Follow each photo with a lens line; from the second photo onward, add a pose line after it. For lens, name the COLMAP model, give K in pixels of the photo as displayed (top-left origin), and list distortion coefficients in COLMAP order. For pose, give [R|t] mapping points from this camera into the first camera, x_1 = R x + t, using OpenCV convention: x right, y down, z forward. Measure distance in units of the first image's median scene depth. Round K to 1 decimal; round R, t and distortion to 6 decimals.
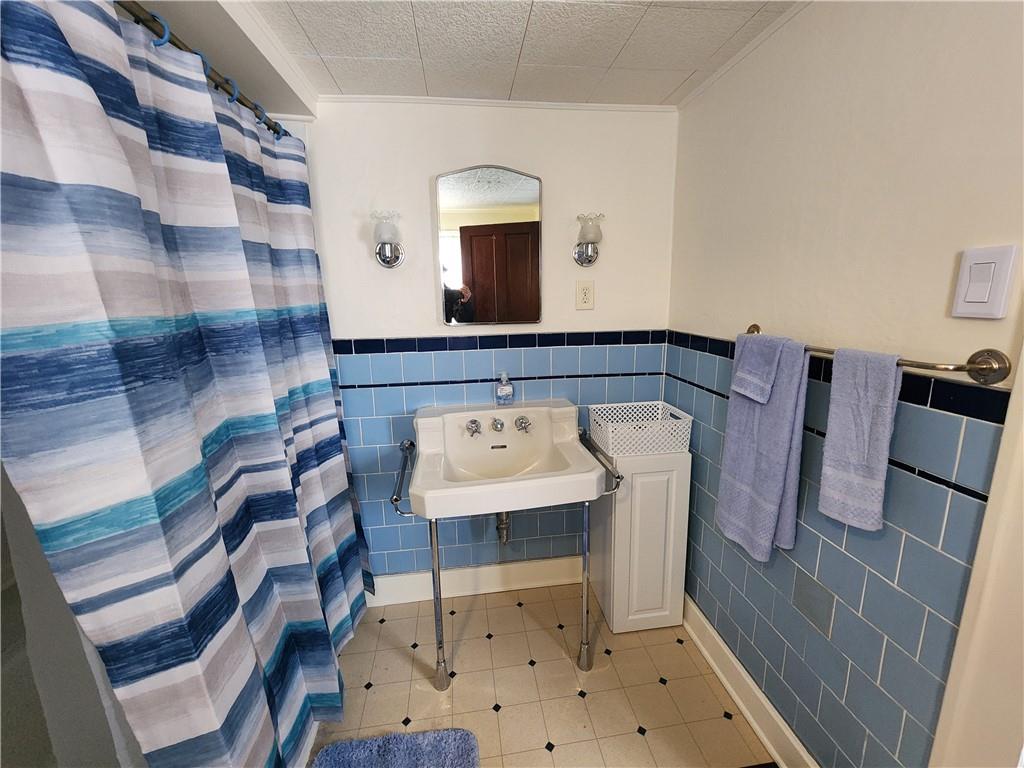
lens RADIAL K [[418.8, 0, 515.4], [0, 418.8, 379.4], [0, 0, 1]] dist [-0.006647, 0.003016]
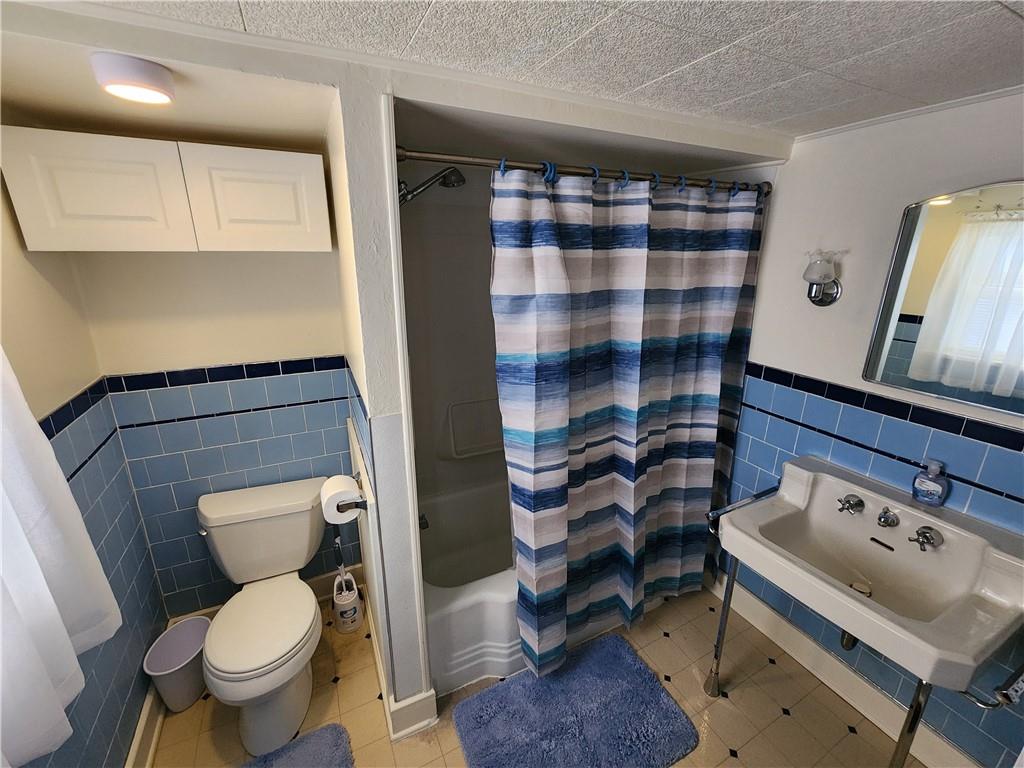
lens RADIAL K [[418.8, 0, 510.7], [0, 418.8, 380.7], [0, 0, 1]] dist [-0.006647, 0.003016]
pose [[0.306143, 0.304992, -0.901807, 0.630677], [-0.204028, 0.946300, 0.250776, -0.324867], [0.929865, 0.107220, 0.351930, 0.058249]]
